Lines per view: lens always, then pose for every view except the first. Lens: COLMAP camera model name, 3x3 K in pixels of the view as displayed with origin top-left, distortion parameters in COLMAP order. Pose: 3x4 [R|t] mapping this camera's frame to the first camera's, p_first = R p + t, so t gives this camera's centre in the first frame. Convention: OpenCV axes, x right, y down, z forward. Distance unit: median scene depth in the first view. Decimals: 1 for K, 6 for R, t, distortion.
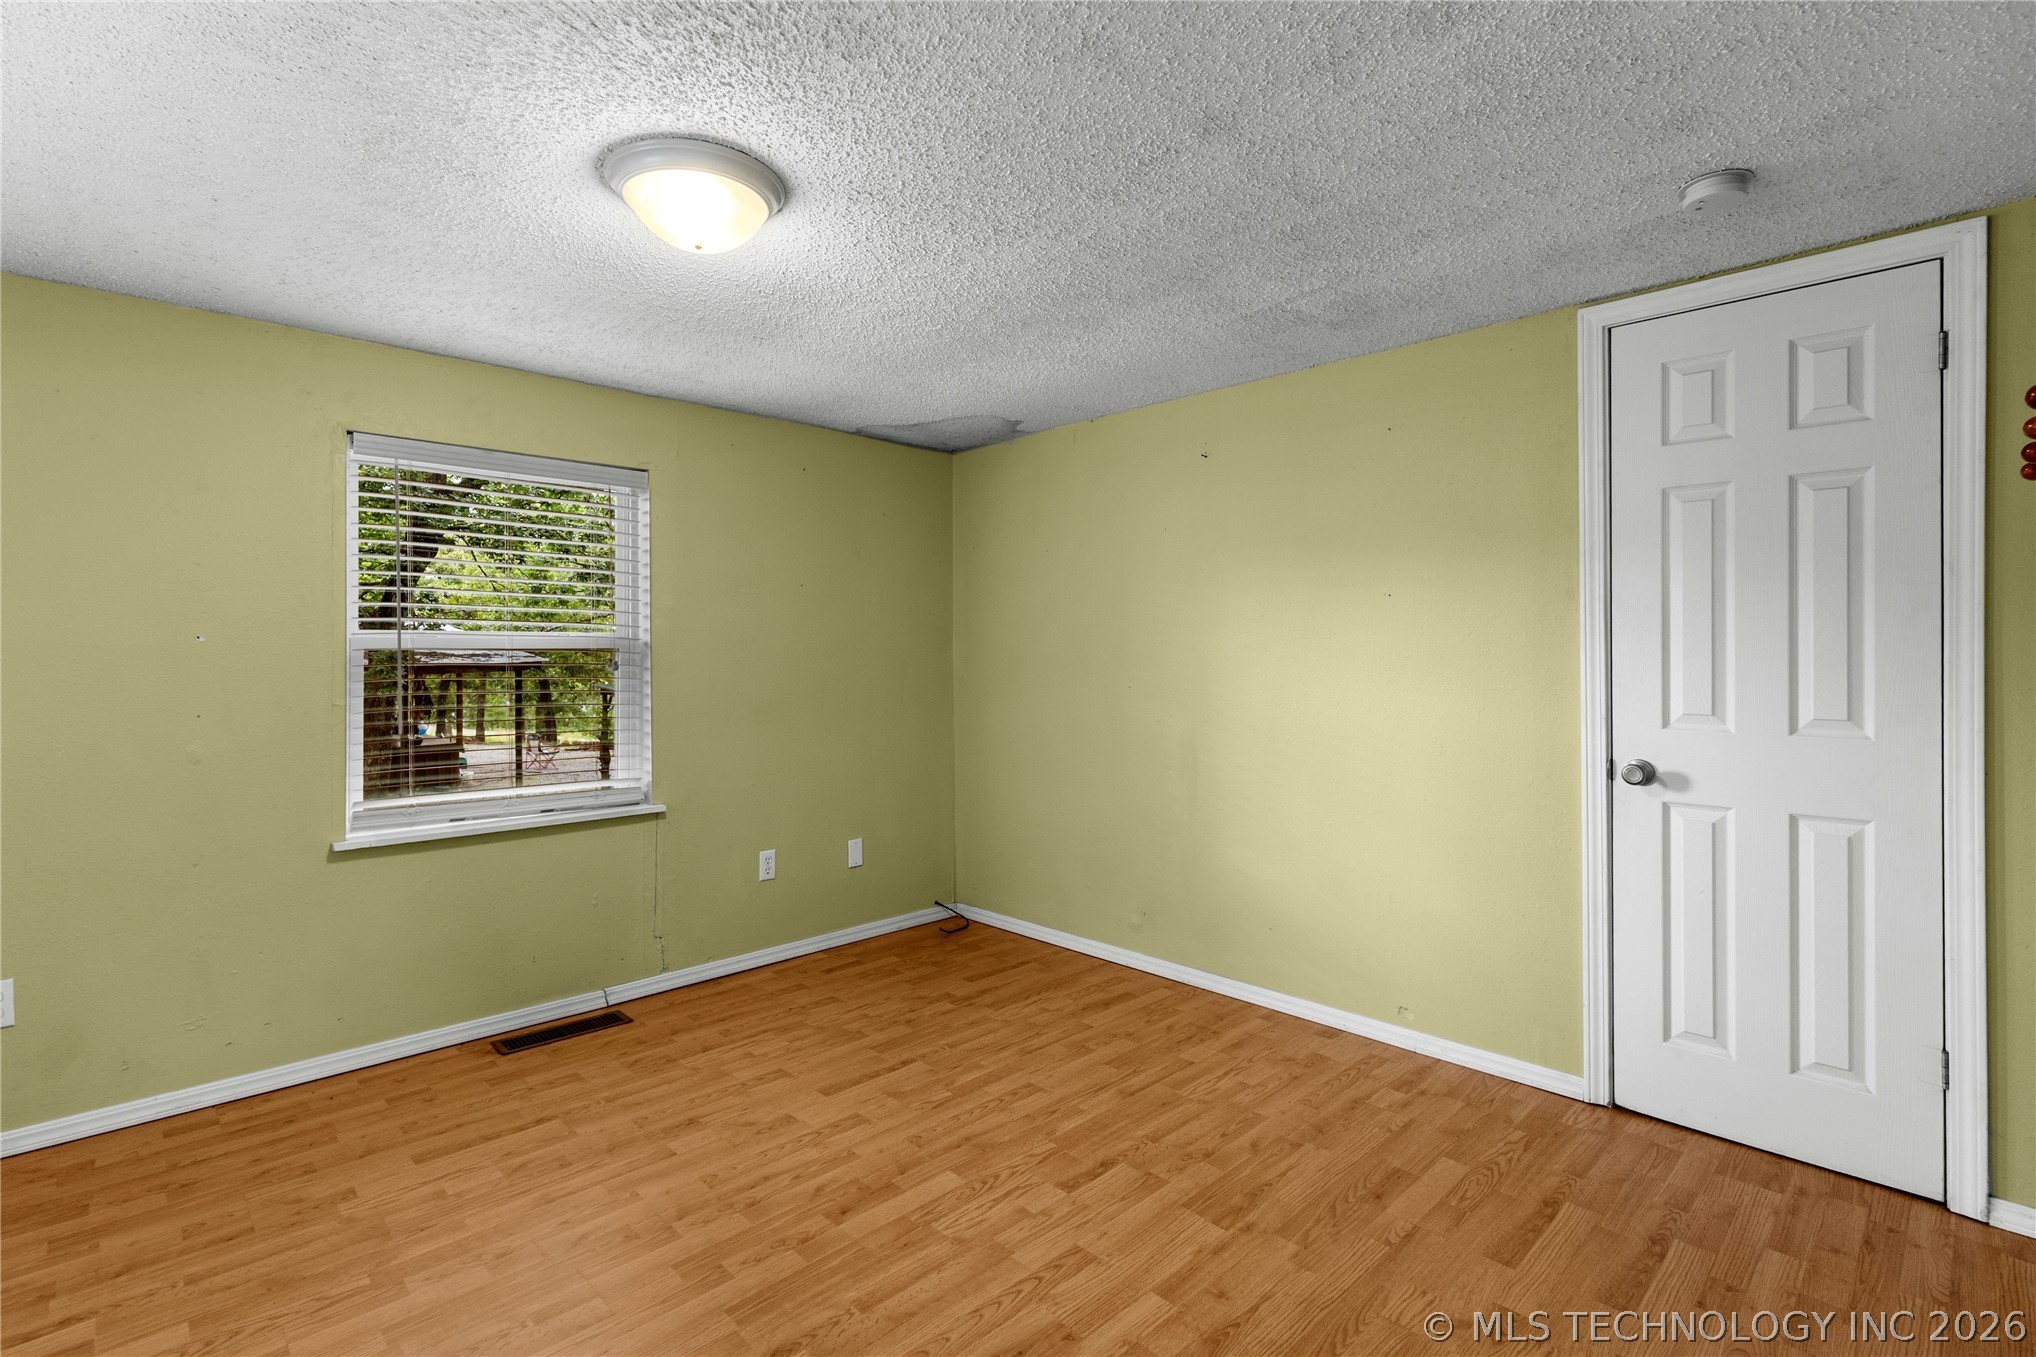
lens RADIAL K [[957.4, 0, 1018.7], [0, 957.4, 667.2], [0, 0, 1]] dist [-0.002169, 0.000074]
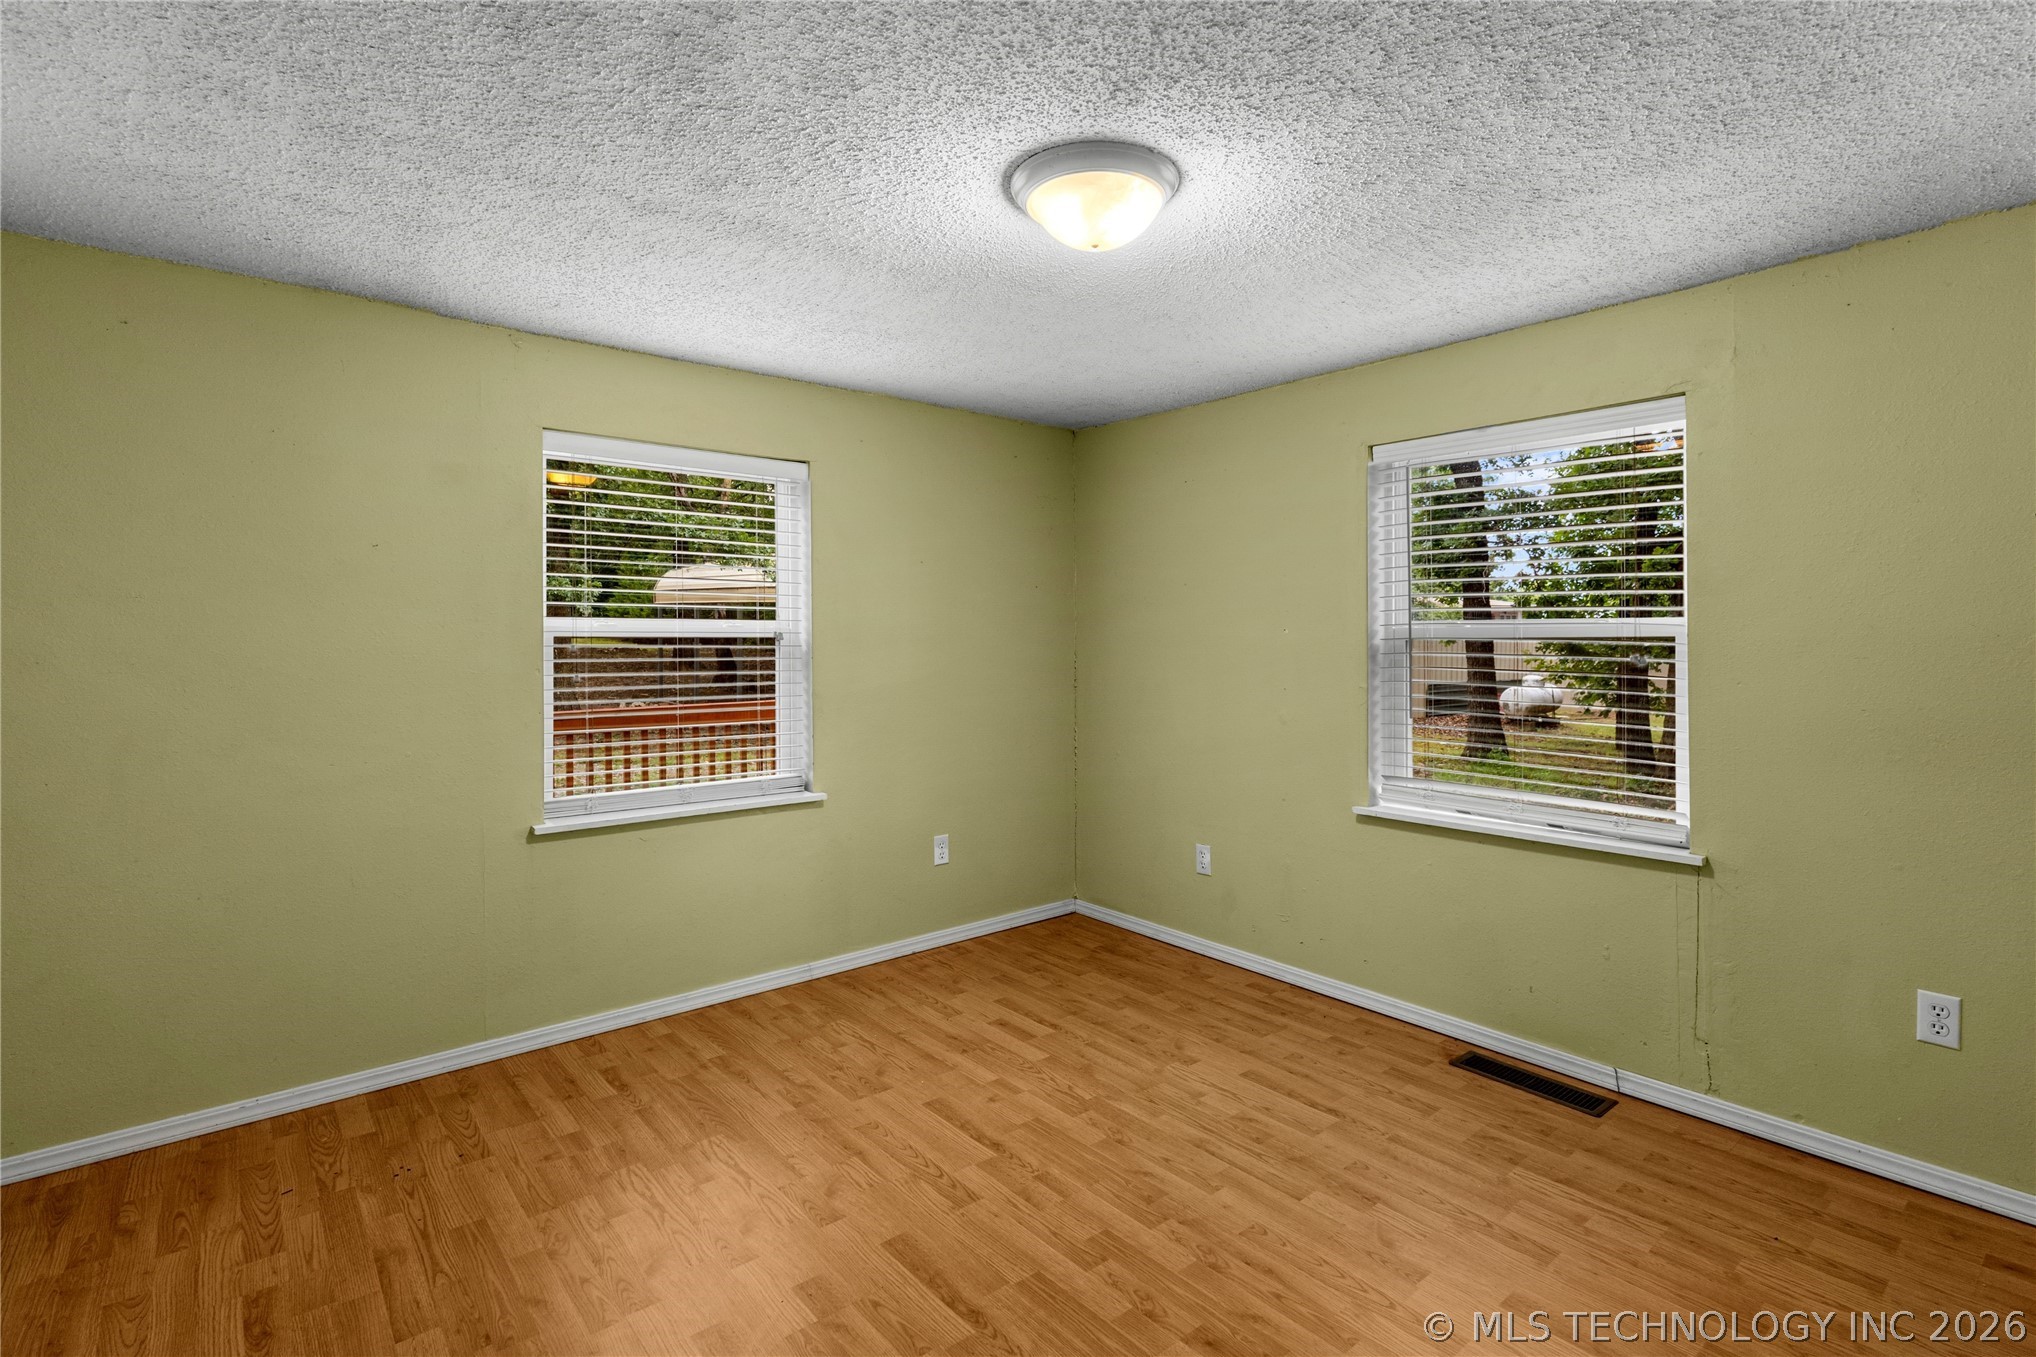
lens RADIAL K [[948.3, 0, 1005.0], [0, 948.3, 664.2], [0, 0, 1]] dist [0.001288, 0.000820]
pose [[-0.088594, 0.027723, -0.995682, 0.470014], [-0.014012, 0.999479, 0.029076, -0.016365], [0.995969, 0.016528, -0.088160, 0.685382]]
